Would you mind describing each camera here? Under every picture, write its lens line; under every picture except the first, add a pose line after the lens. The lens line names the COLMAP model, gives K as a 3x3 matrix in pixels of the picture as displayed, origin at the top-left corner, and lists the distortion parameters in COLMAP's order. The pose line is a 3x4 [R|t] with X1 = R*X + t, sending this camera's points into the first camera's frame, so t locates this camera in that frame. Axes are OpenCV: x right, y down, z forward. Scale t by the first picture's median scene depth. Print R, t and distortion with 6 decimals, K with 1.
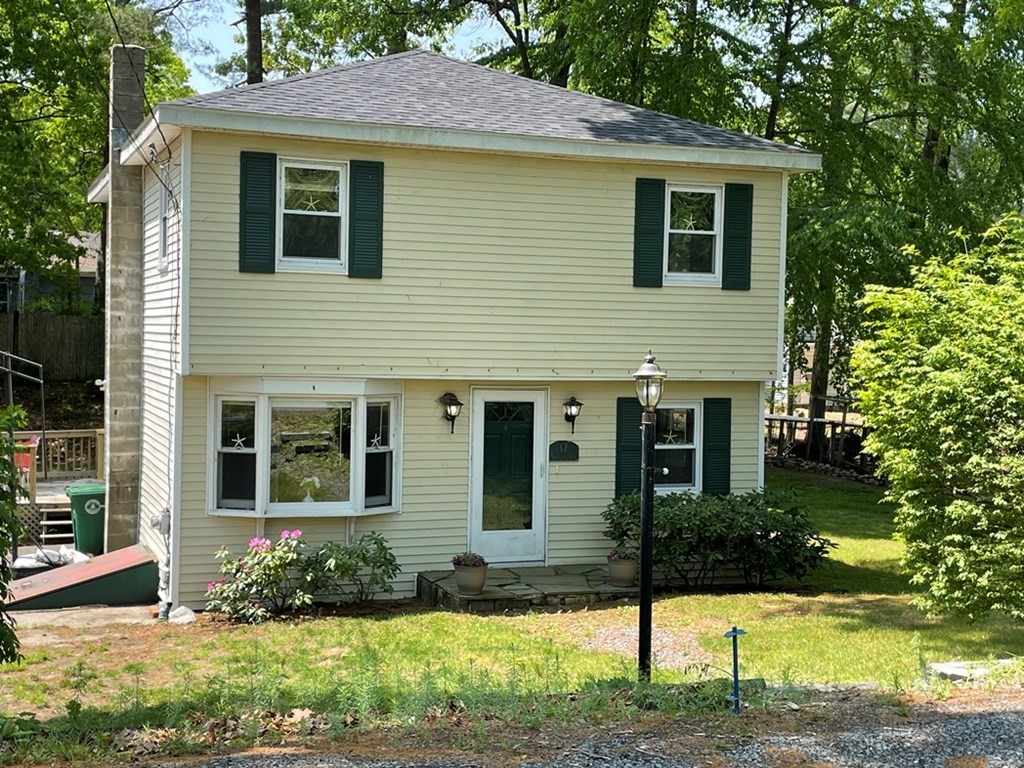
lens RADIAL K [[1324.1, 0, 509.5], [0, 1324.1, 383.6], [0, 0, 1]] dist [0.067966, 0.000000]
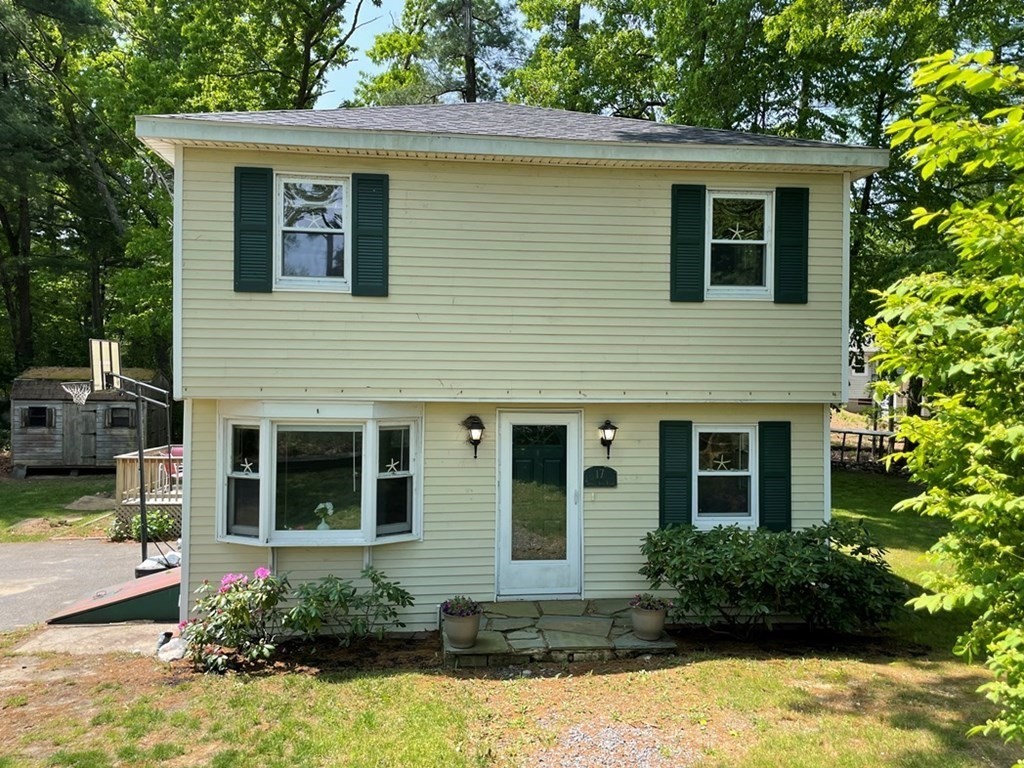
lens RADIAL K [[810.5, 0, 515.2], [0, 810.5, 374.7], [0, 0, 1]] dist [0.063723, -0.069478]
pose [[0.973241, -0.012062, -0.229470, 0.121099], [0.002855, 0.999179, -0.040410, 0.000891], [0.229769, 0.038674, 0.972477, 0.435549]]
